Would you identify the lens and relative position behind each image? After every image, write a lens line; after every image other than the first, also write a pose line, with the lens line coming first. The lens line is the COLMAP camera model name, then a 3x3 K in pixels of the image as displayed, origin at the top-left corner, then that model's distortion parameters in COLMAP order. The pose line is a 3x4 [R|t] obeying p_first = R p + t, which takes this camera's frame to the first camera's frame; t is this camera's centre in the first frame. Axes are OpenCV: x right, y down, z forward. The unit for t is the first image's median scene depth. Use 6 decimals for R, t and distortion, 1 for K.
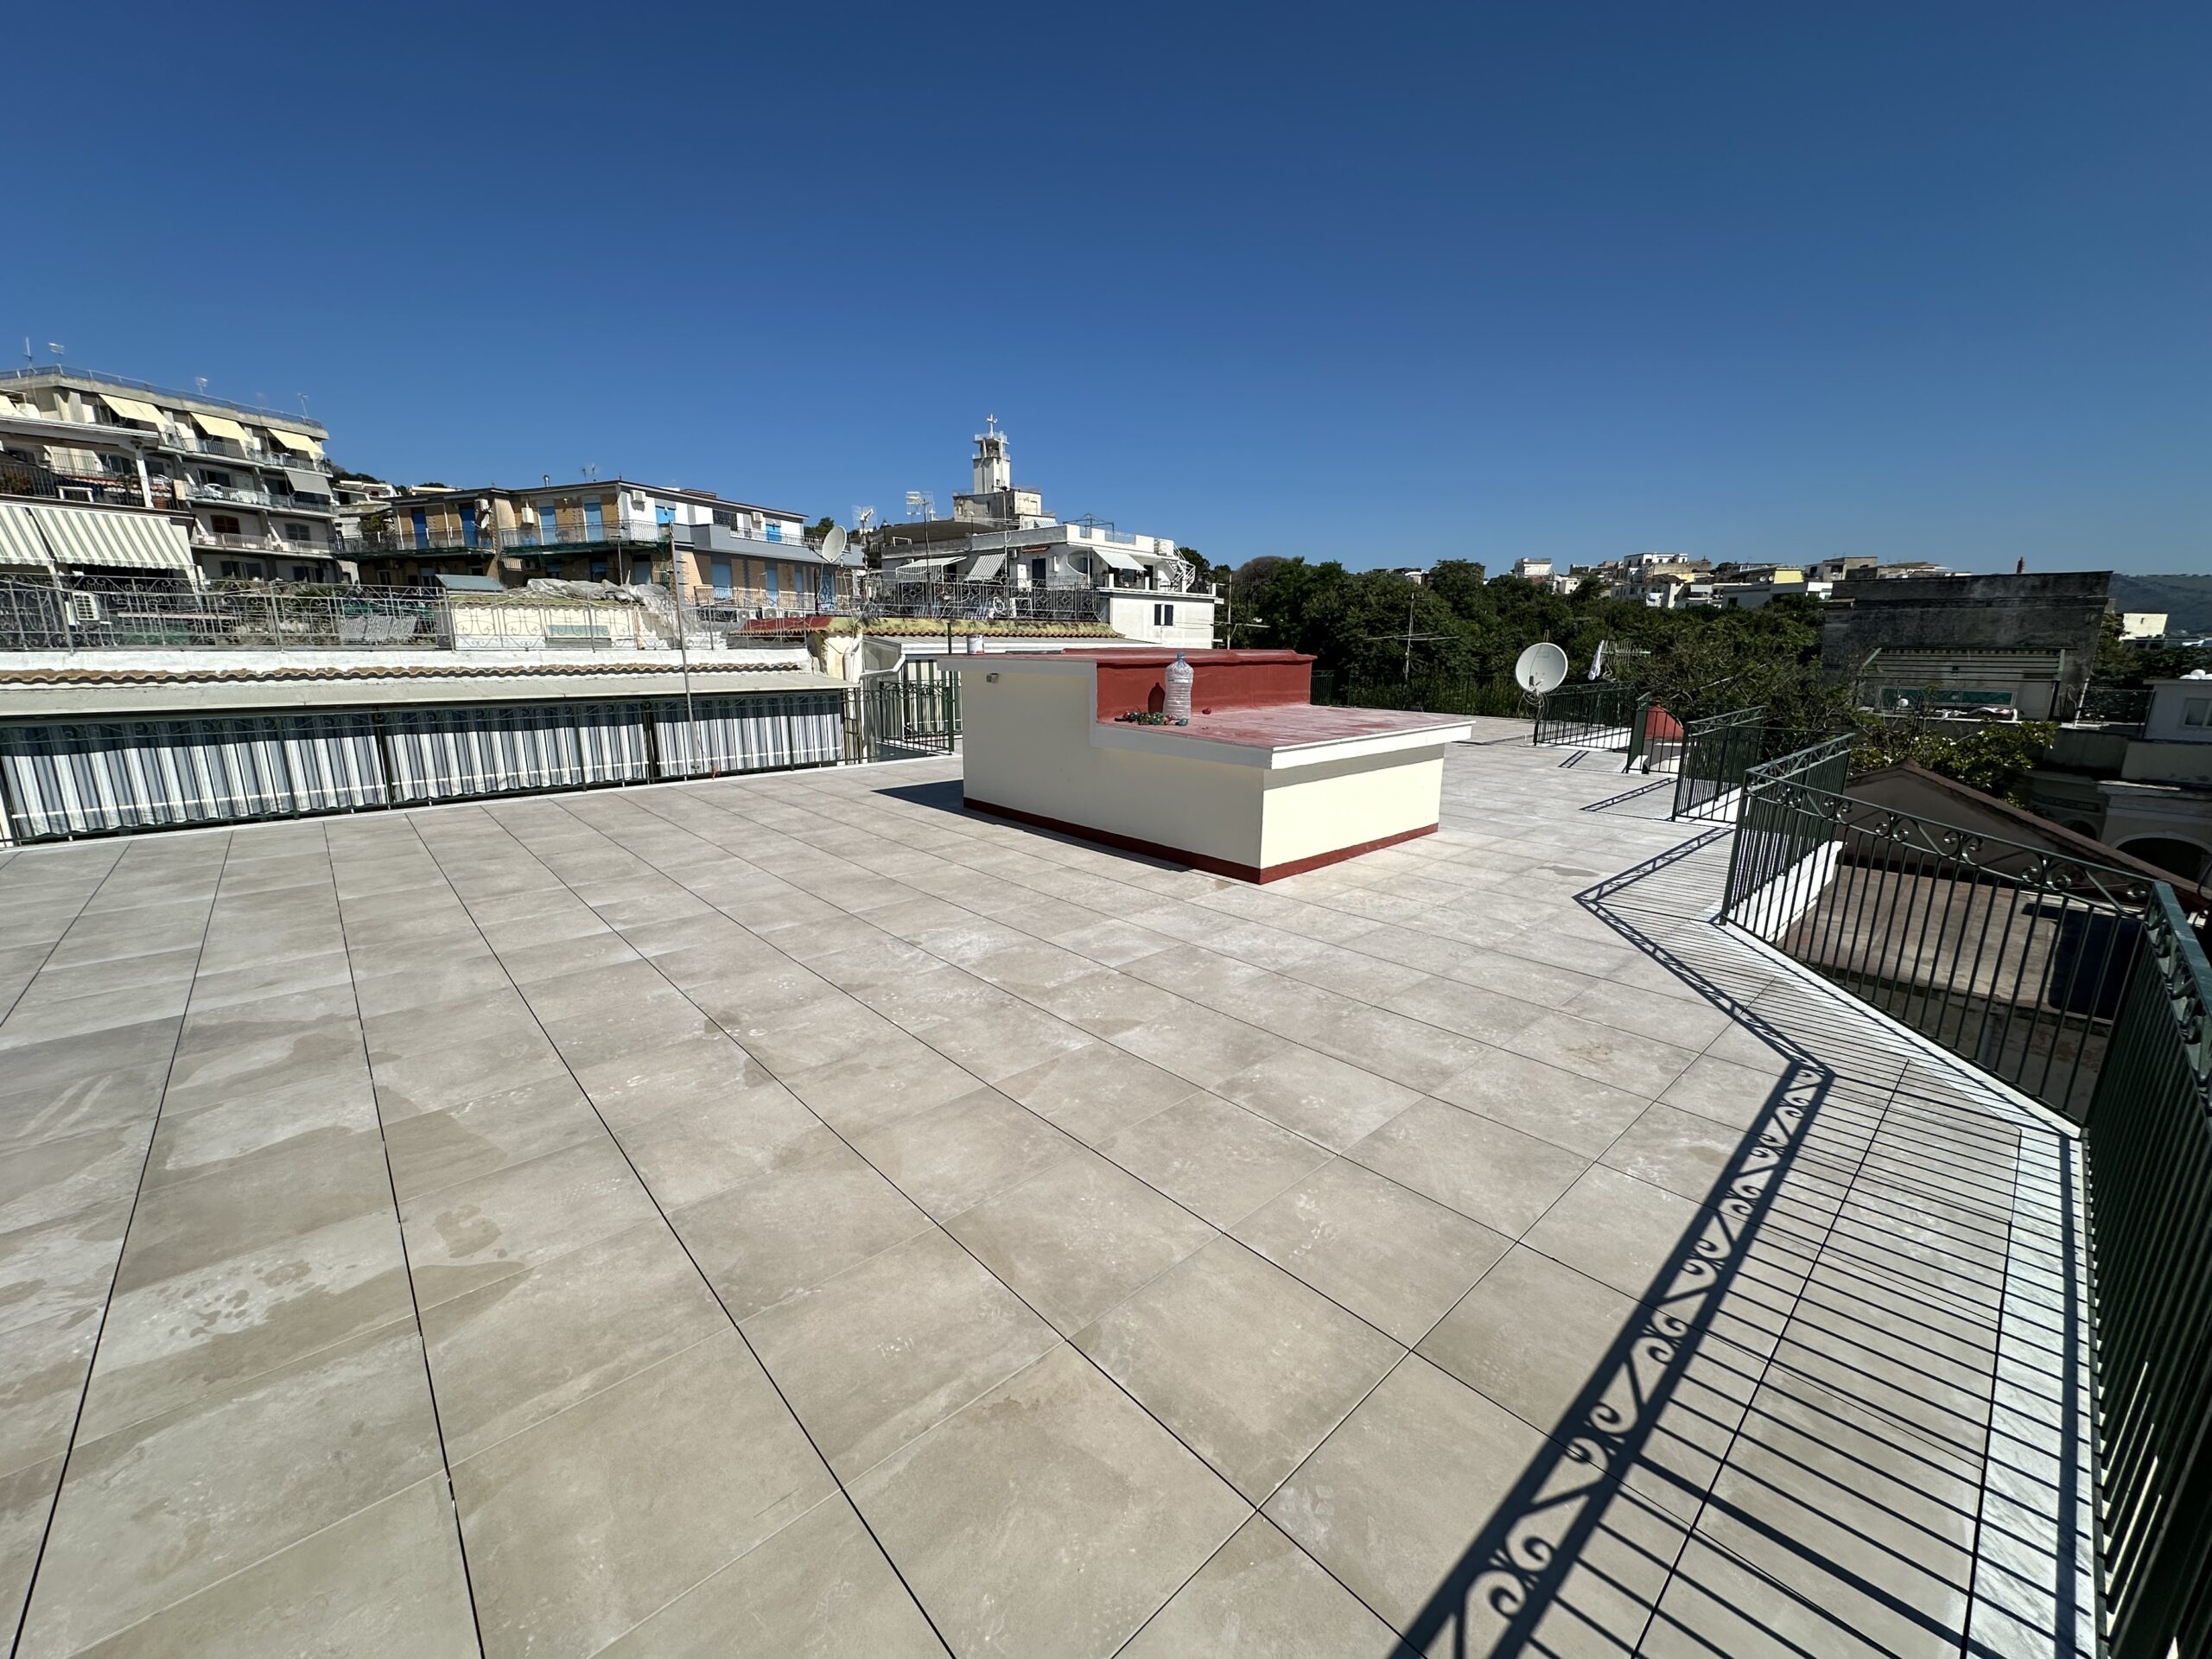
lens RADIAL K [[882.7, 0, 1105.0], [0, 882.7, 834.8], [0, 0, 1]] dist [-0.004188, 0.001050]
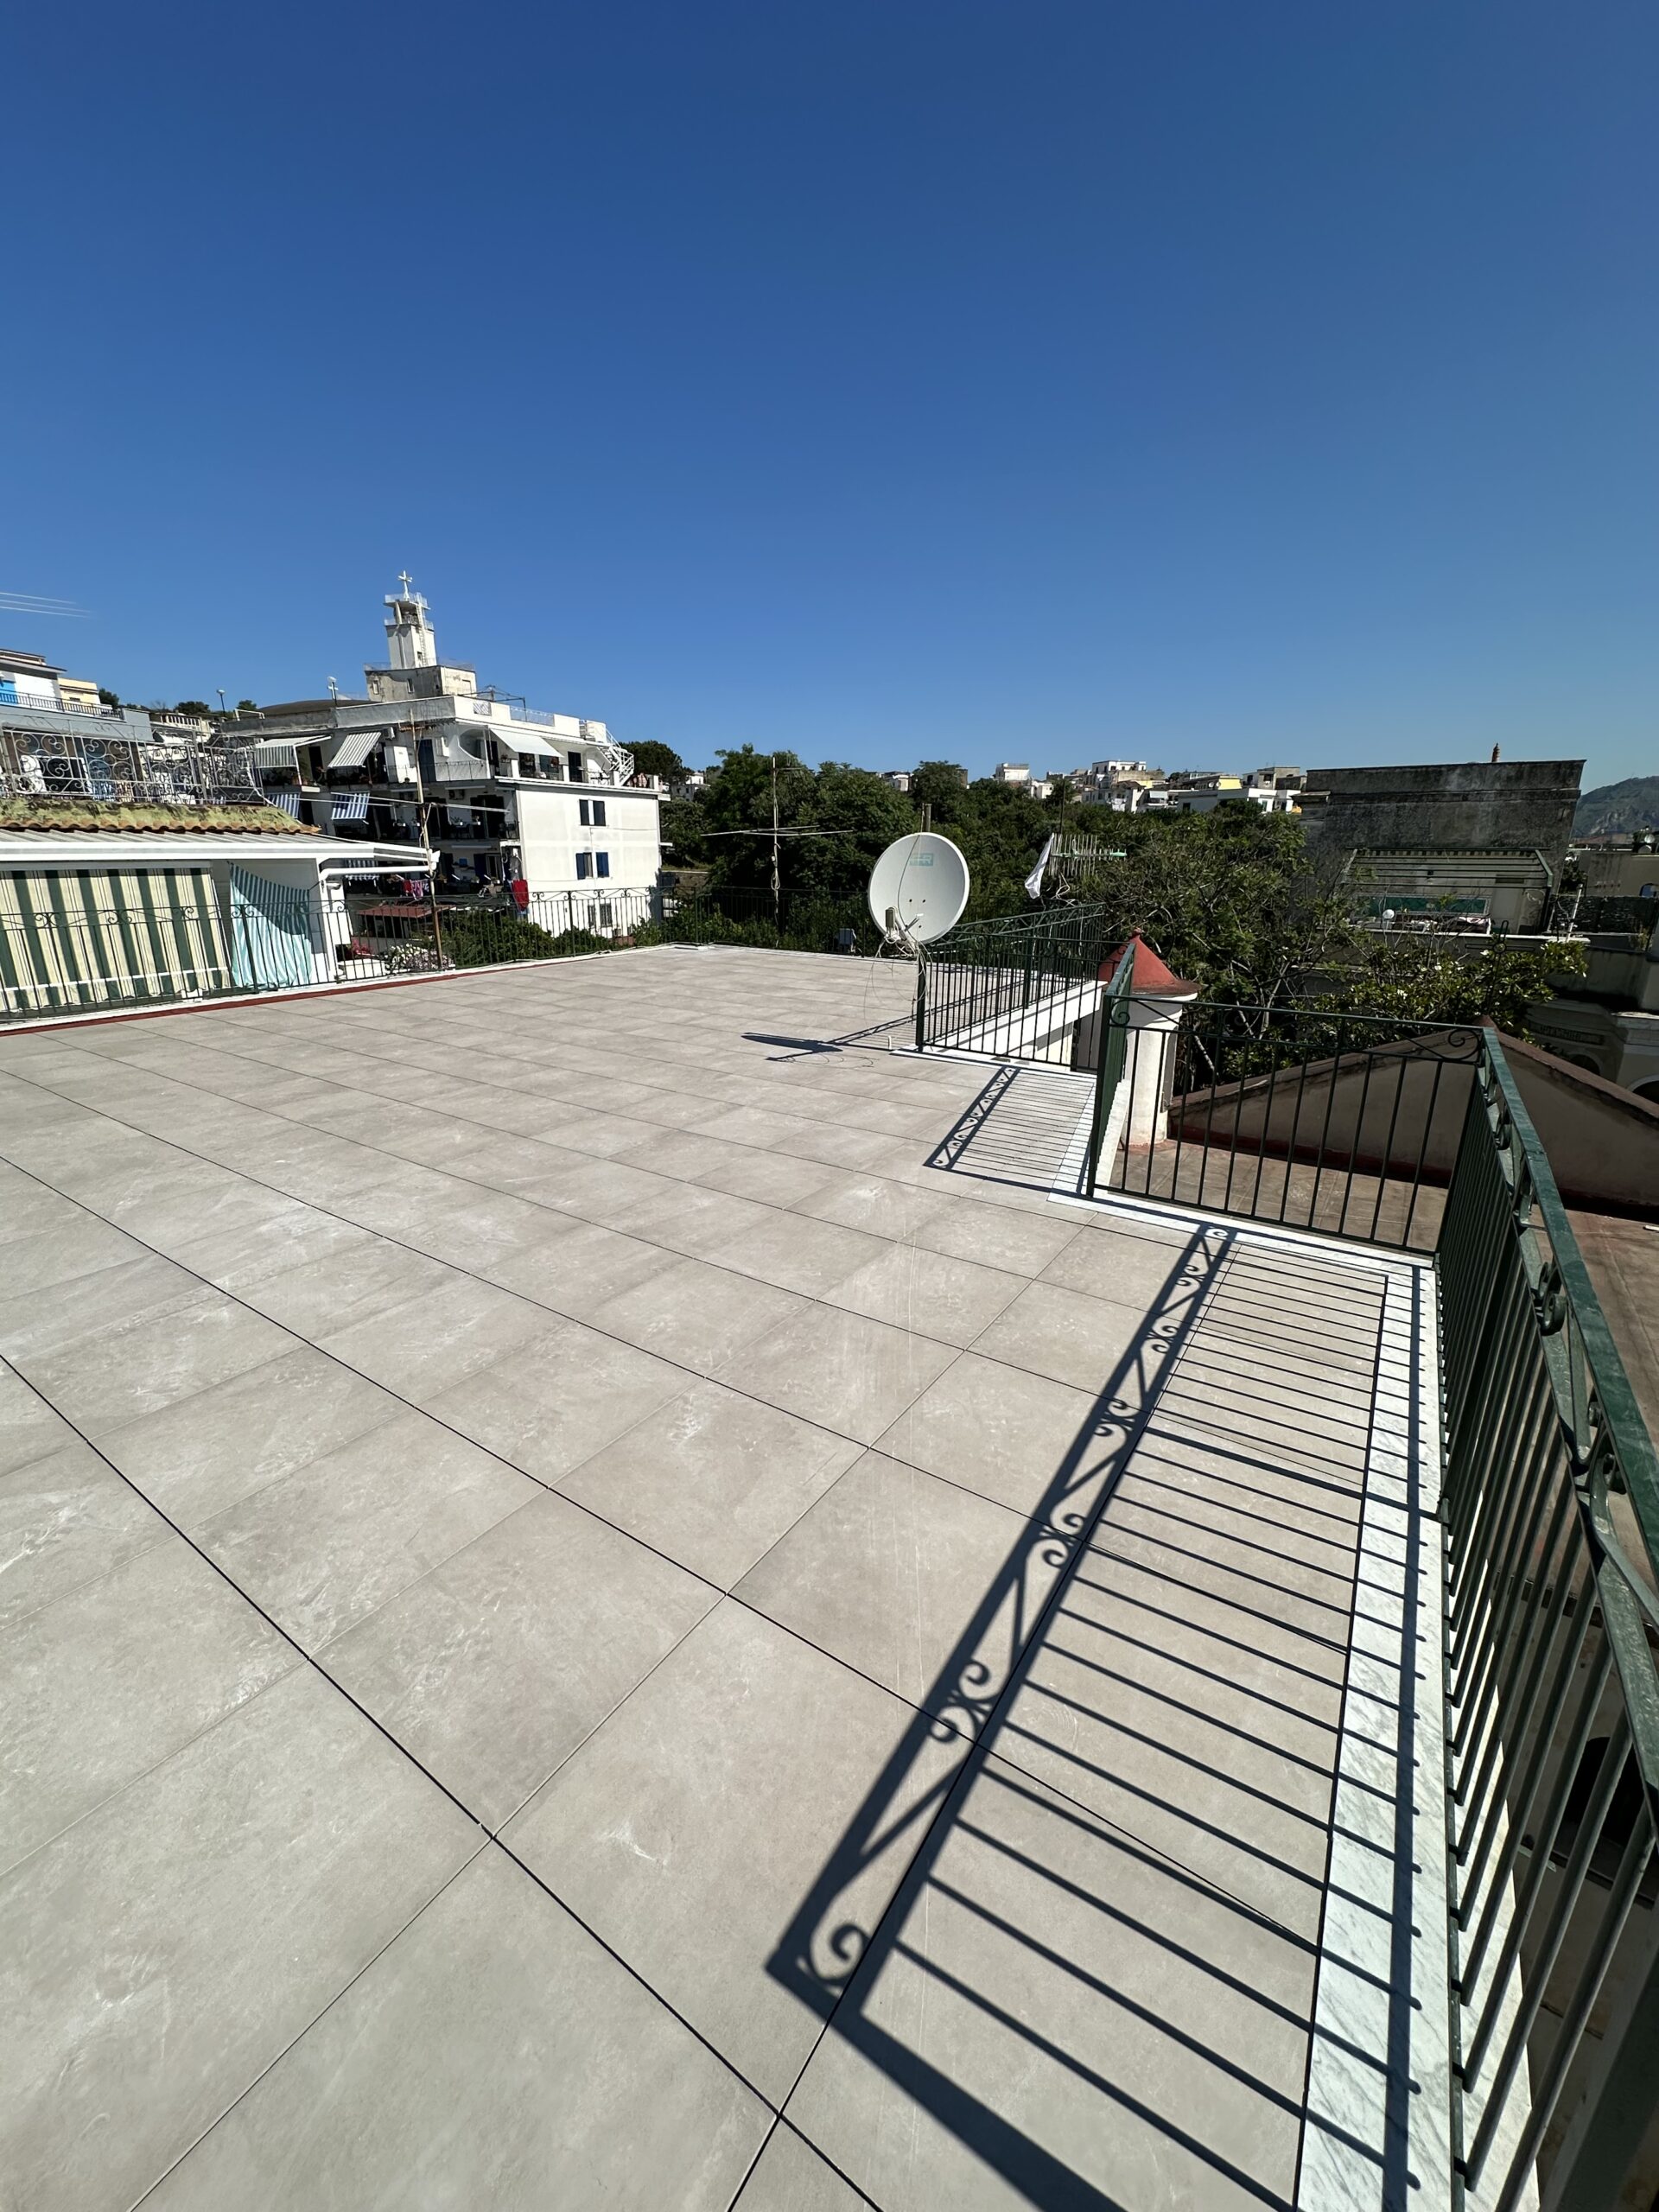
lens RADIAL K [[882.7, 0, 827.5], [0, 882.7, 1107.2], [0, 0, 1]] dist [-0.004188, 0.001050]
pose [[0.971504, -0.069087, 0.226730, 0.088610], [0.052842, 0.995633, 0.076960, -0.029916], [-0.231057, -0.062786, 0.970912, 0.146452]]
